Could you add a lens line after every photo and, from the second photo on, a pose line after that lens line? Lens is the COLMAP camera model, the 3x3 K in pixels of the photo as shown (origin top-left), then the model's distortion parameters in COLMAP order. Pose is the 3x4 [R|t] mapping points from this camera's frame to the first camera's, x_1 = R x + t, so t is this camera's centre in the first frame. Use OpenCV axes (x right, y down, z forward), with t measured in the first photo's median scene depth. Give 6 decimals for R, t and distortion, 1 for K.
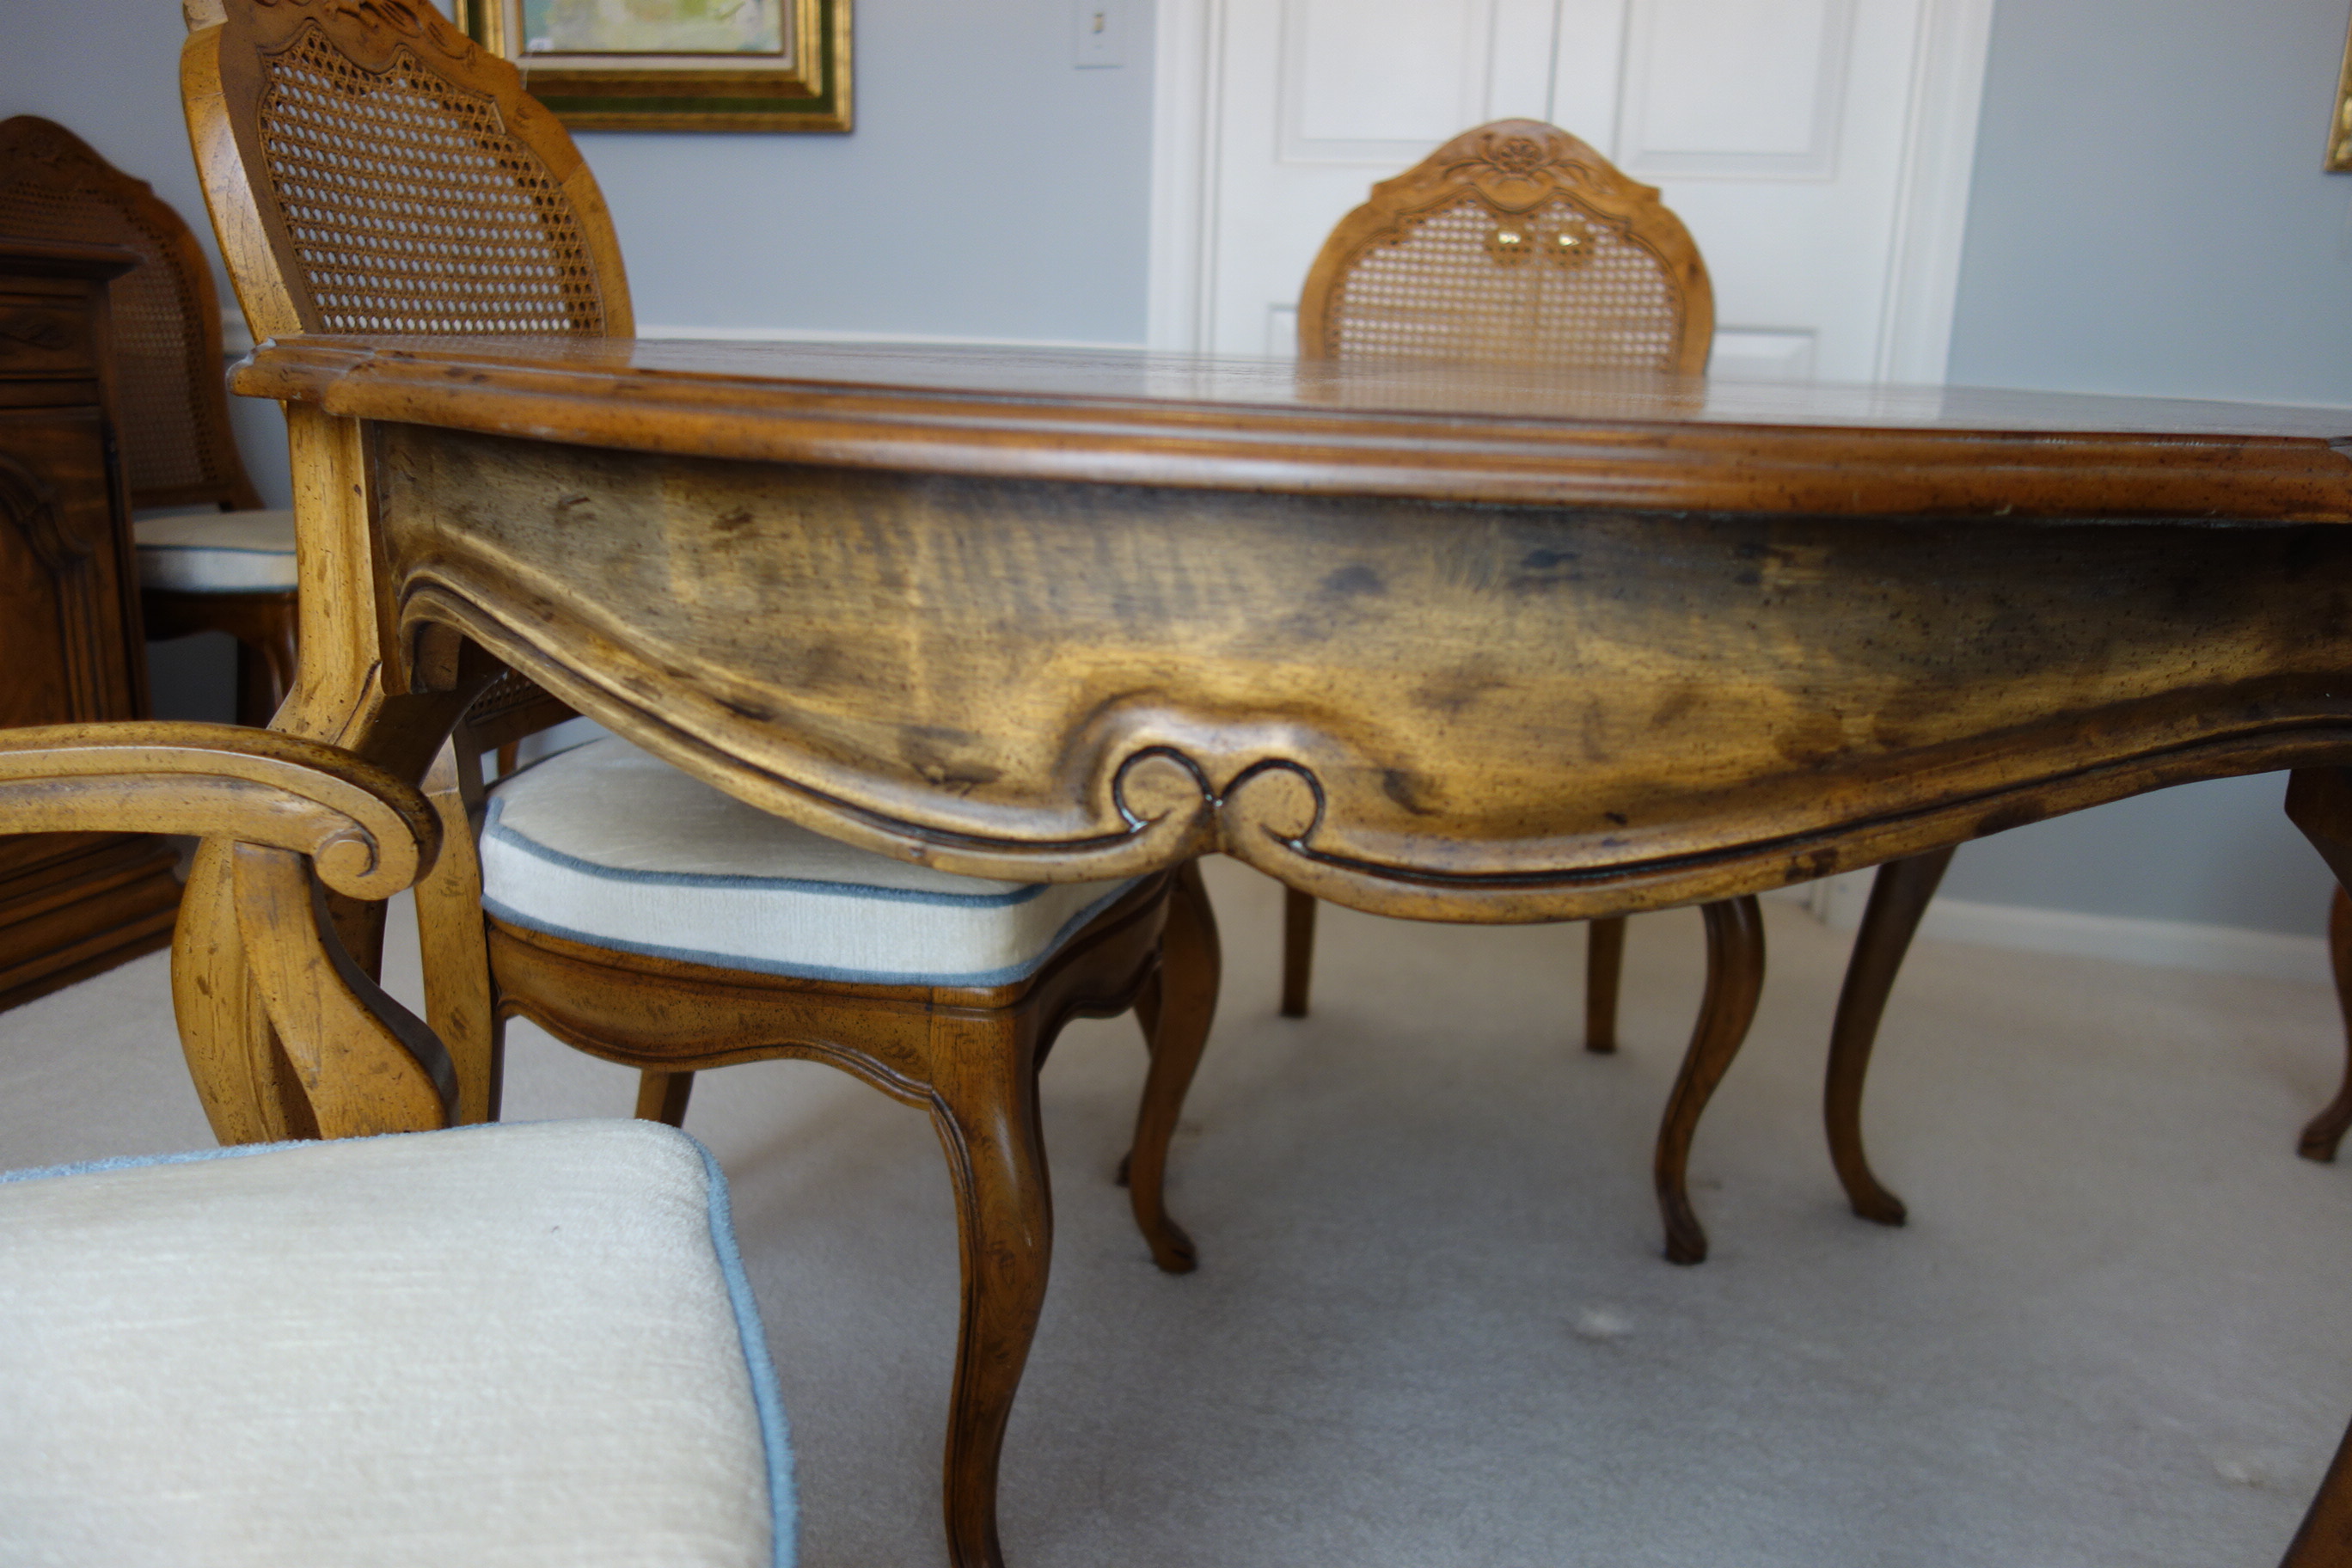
lens RADIAL K [[1846.6, 0, 1175.6], [0, 1846.6, 774.2], [0, 0, 1]] dist [0.010357, -0.010976]
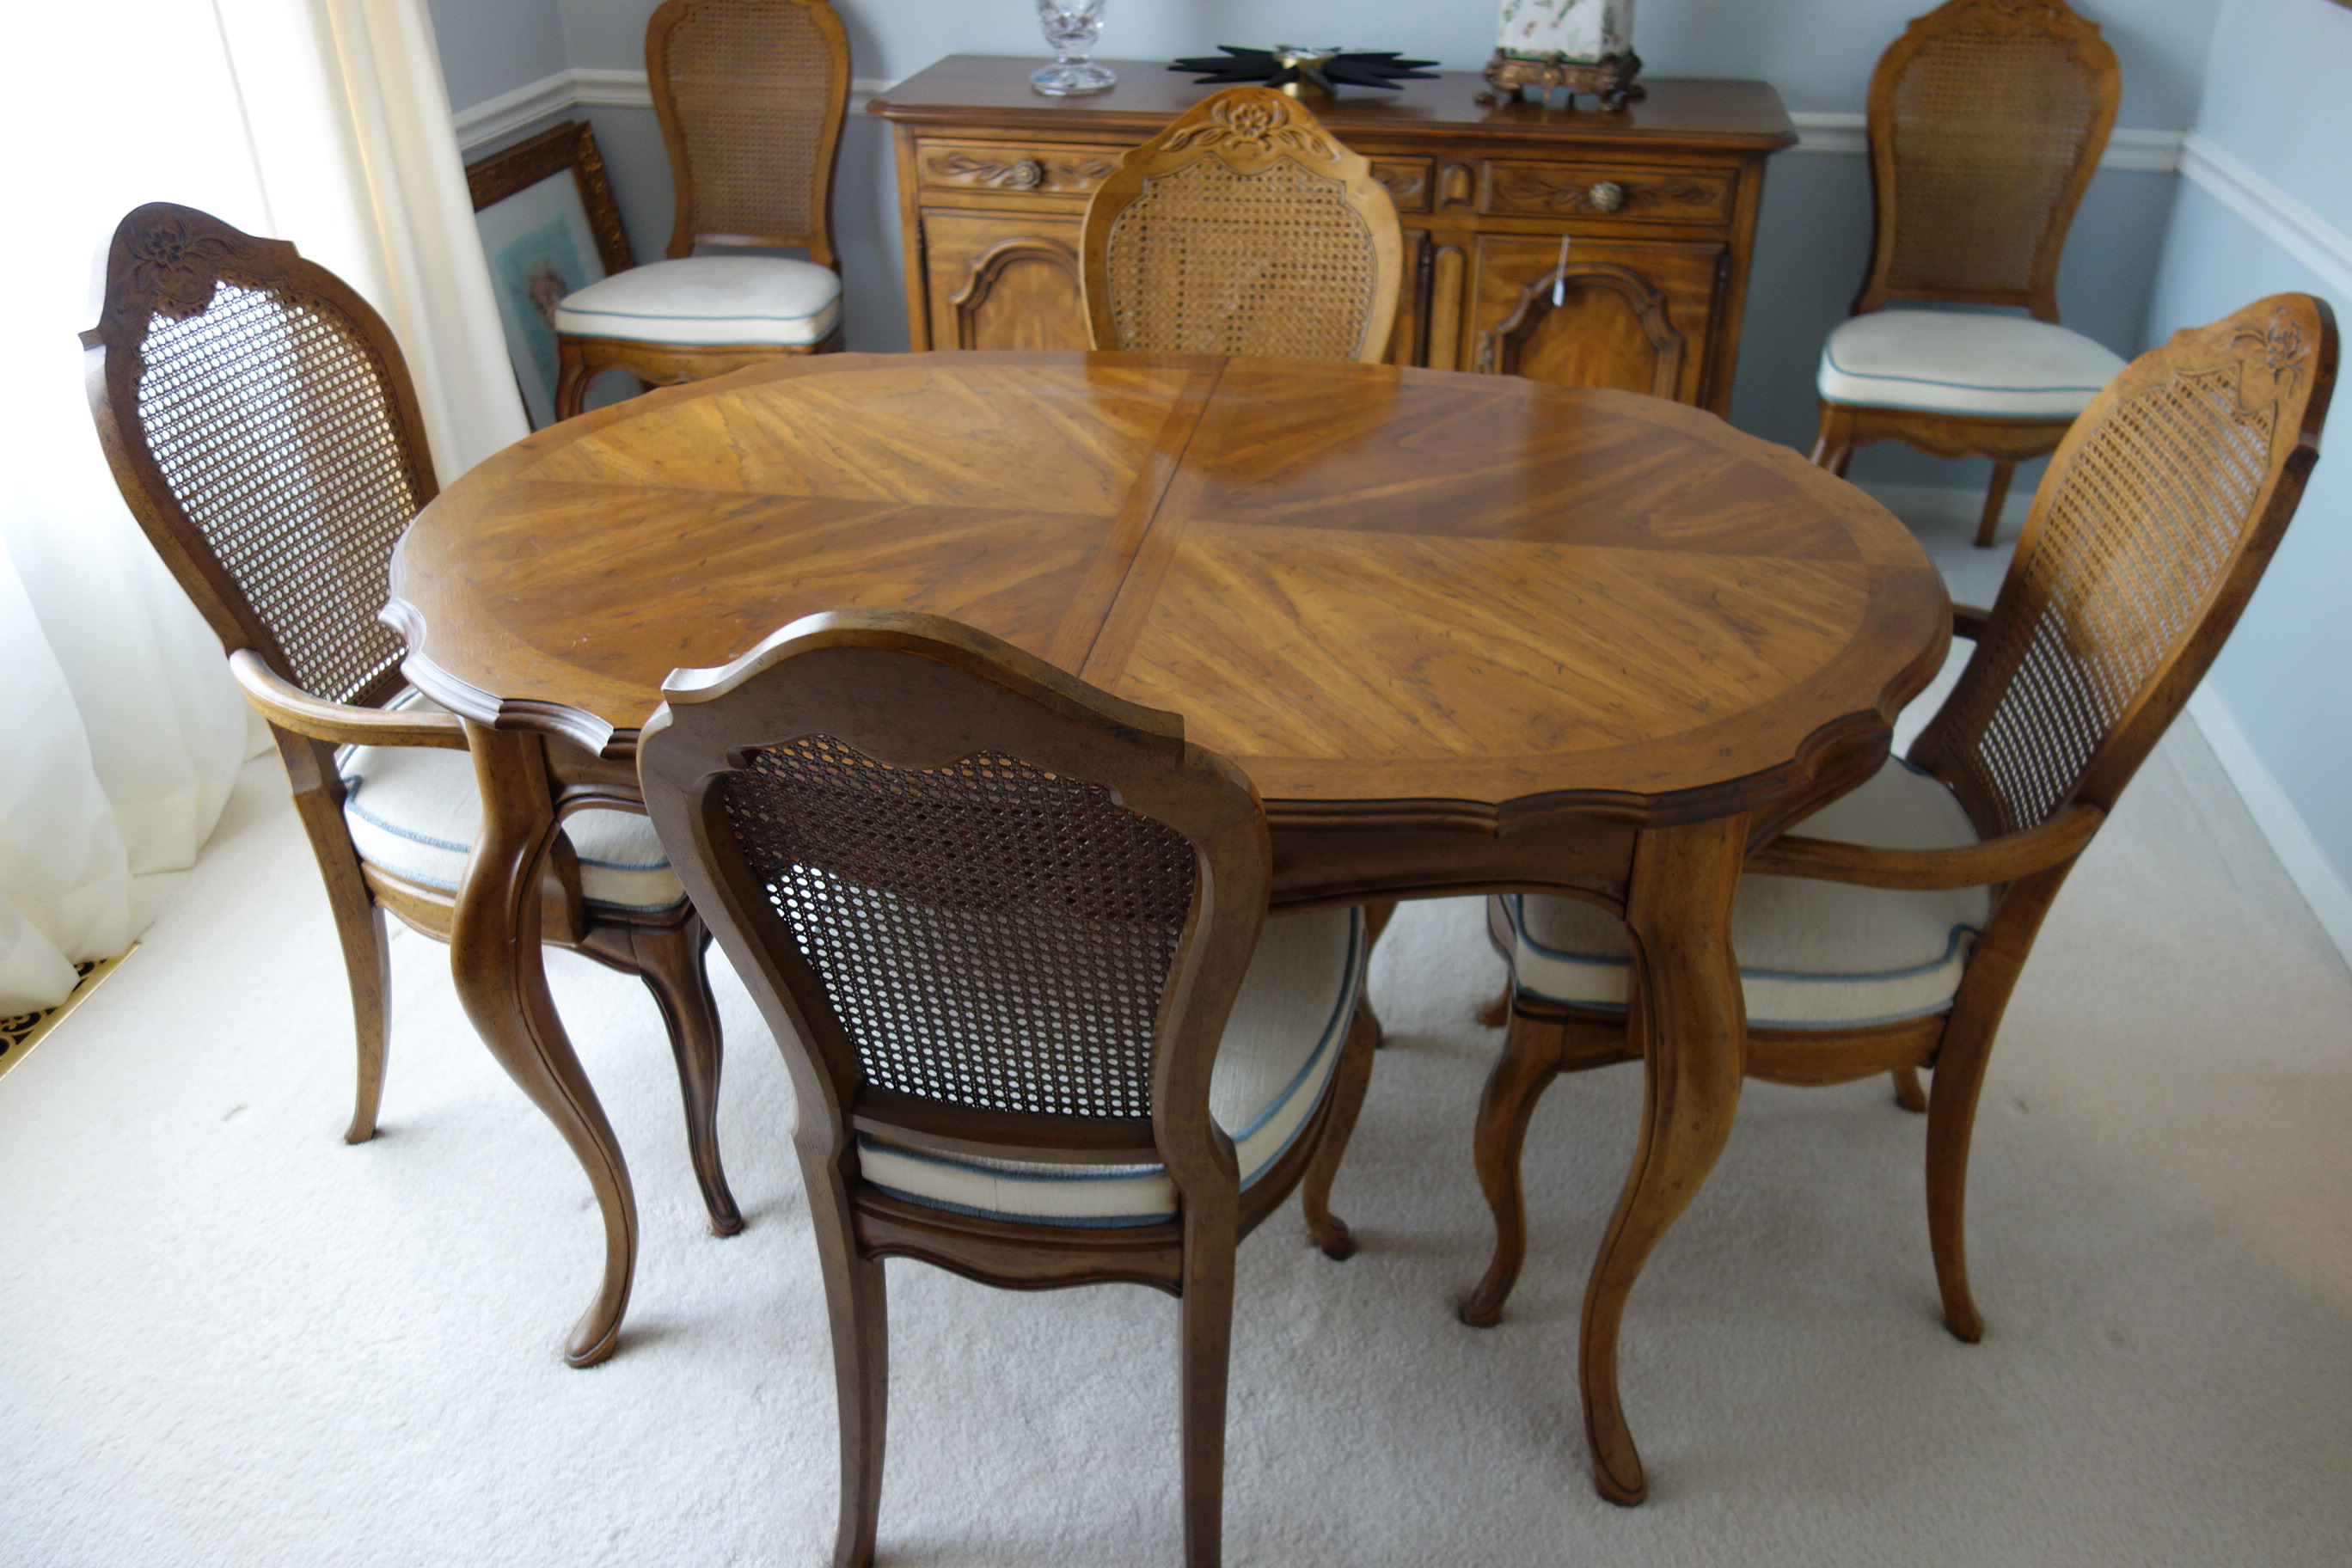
lens RADIAL K [[1846.6, 0, 1171.5], [0, 1846.6, 786.9], [0, 0, 1]] dist [0.010357, -0.010976]
pose [[0.035907, 0.478779, -0.877201, 1.385742], [-0.222893, 0.859493, 0.459990, -0.639697], [0.974181, 0.179005, 0.137578, 0.722815]]
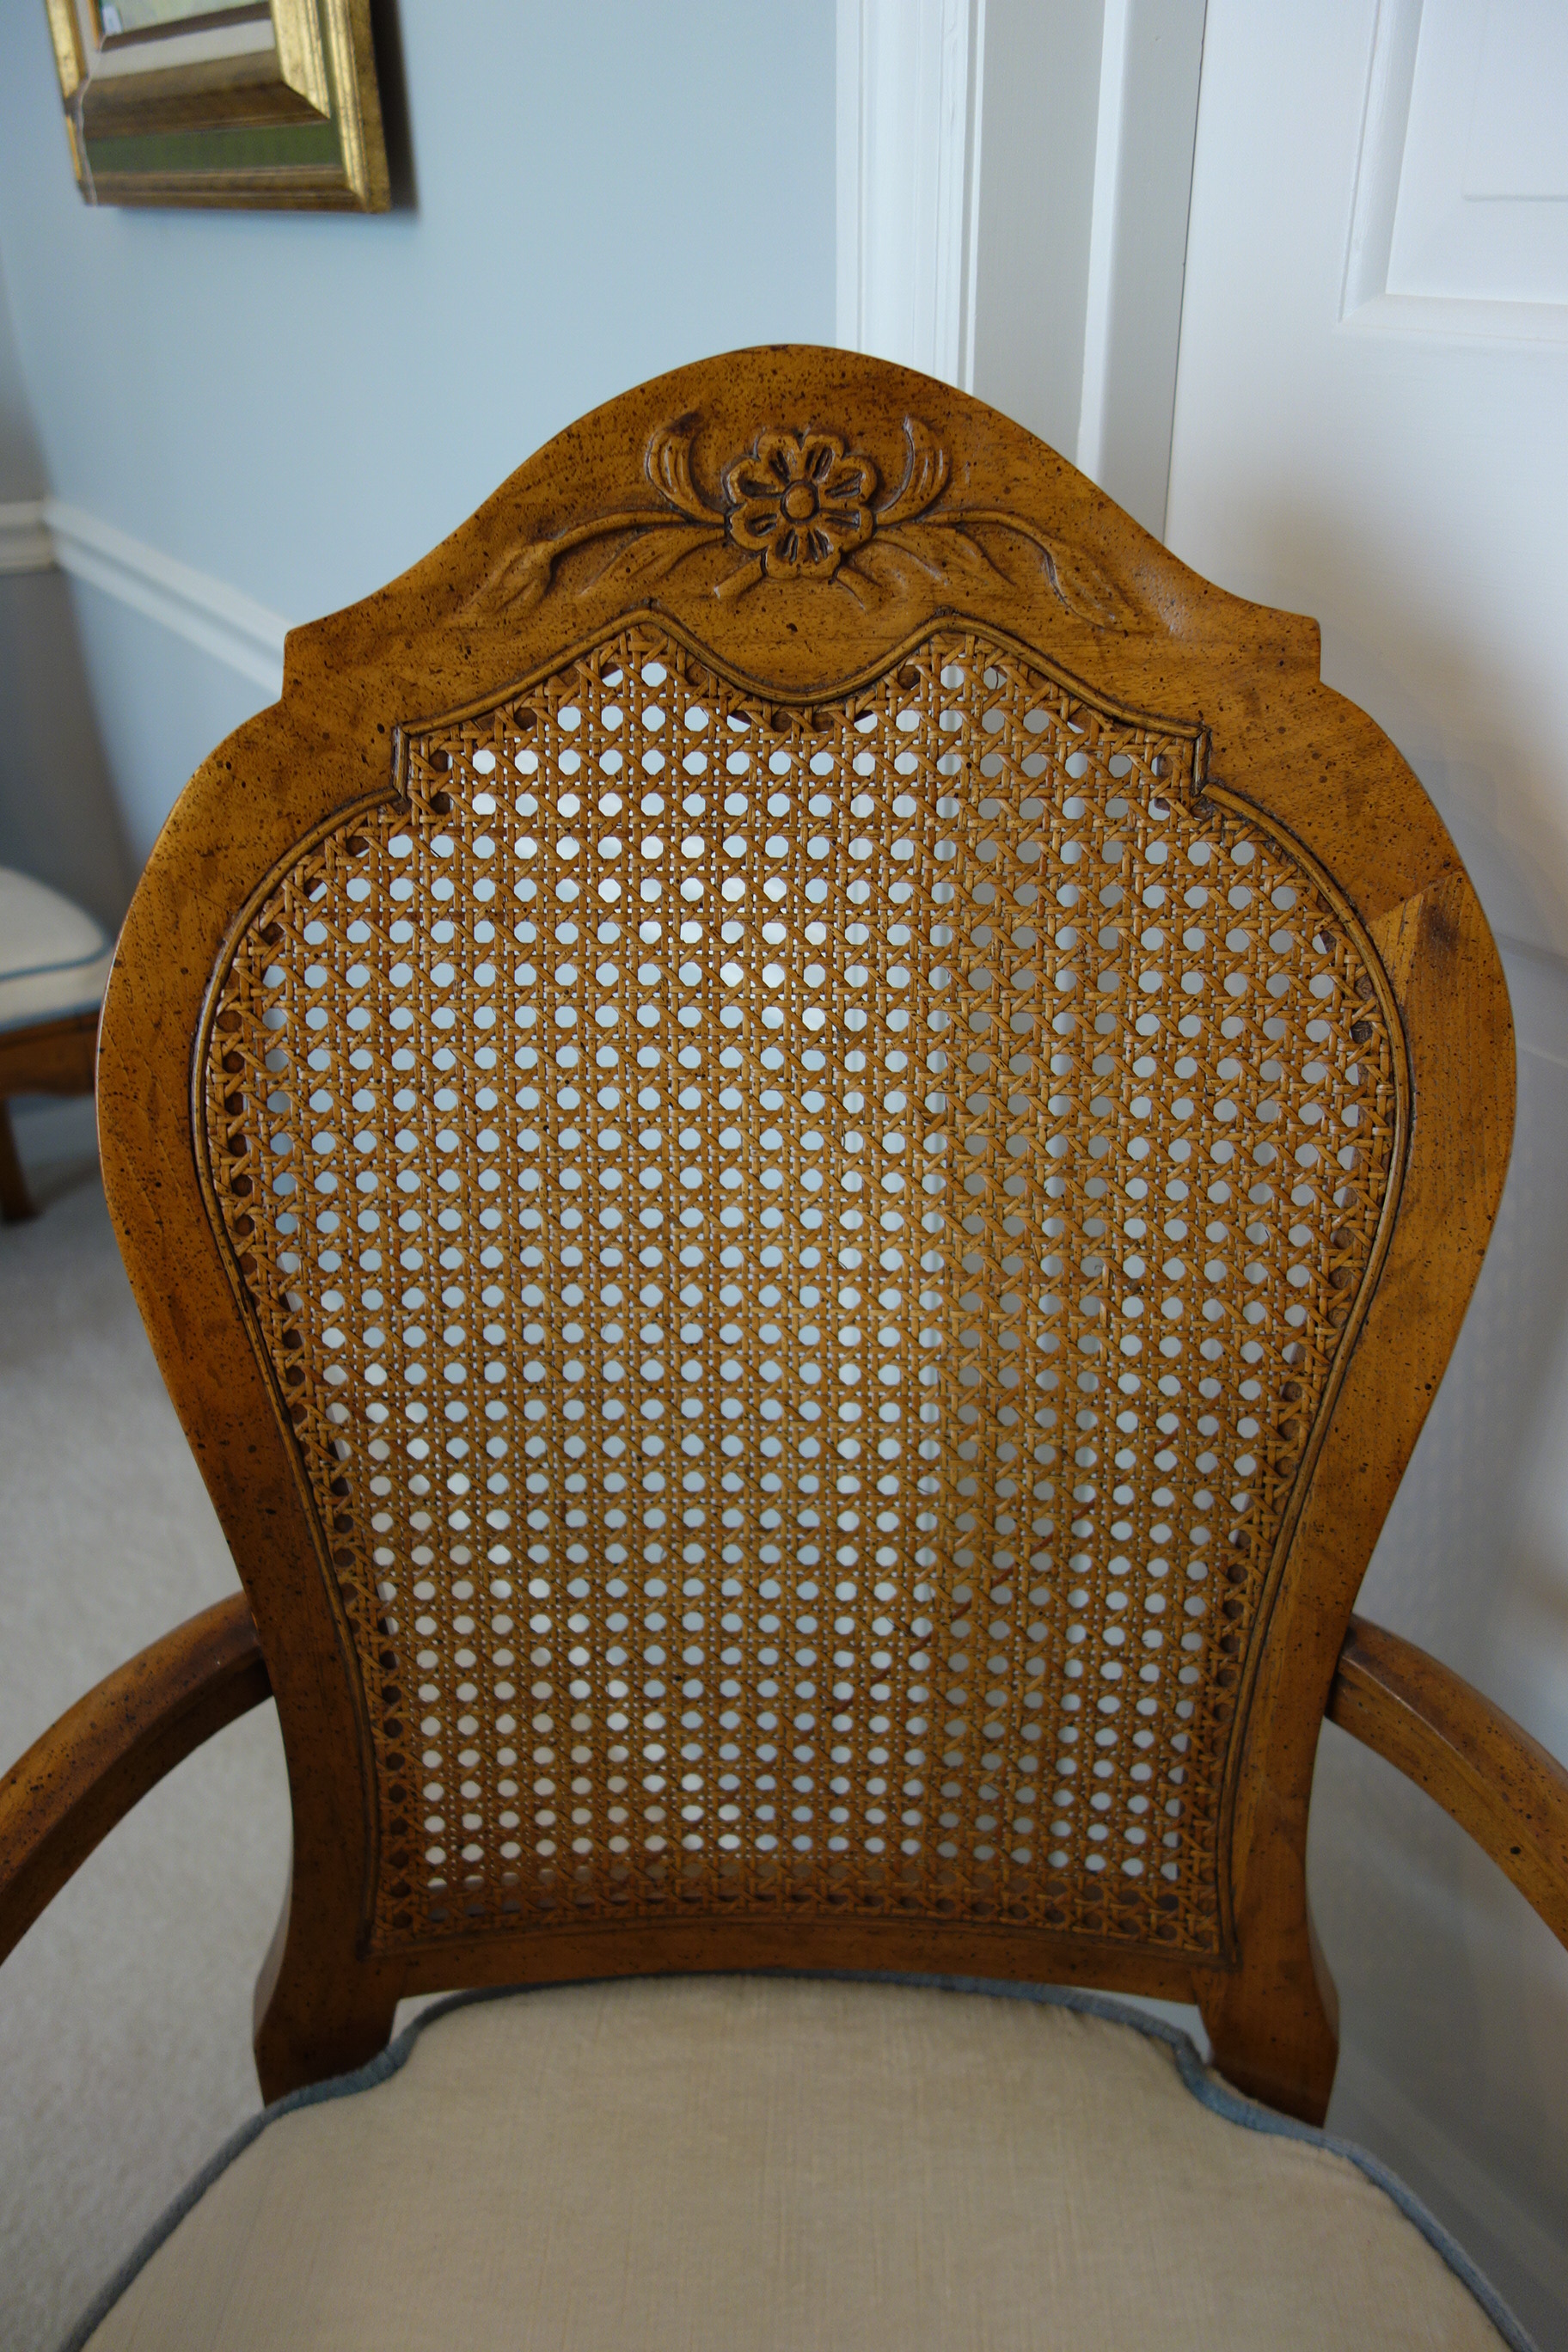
lens RADIAL K [[1846.6, 0, 789.7], [0, 1846.6, 1184.9], [0, 0, 1]] dist [0.010357, -0.010976]
pose [[0.704119, 0.309308, -0.639175, 0.384803], [-0.125486, 0.940178, 0.316732, -0.585482], [0.698906, -0.142810, 0.700811, 1.528794]]
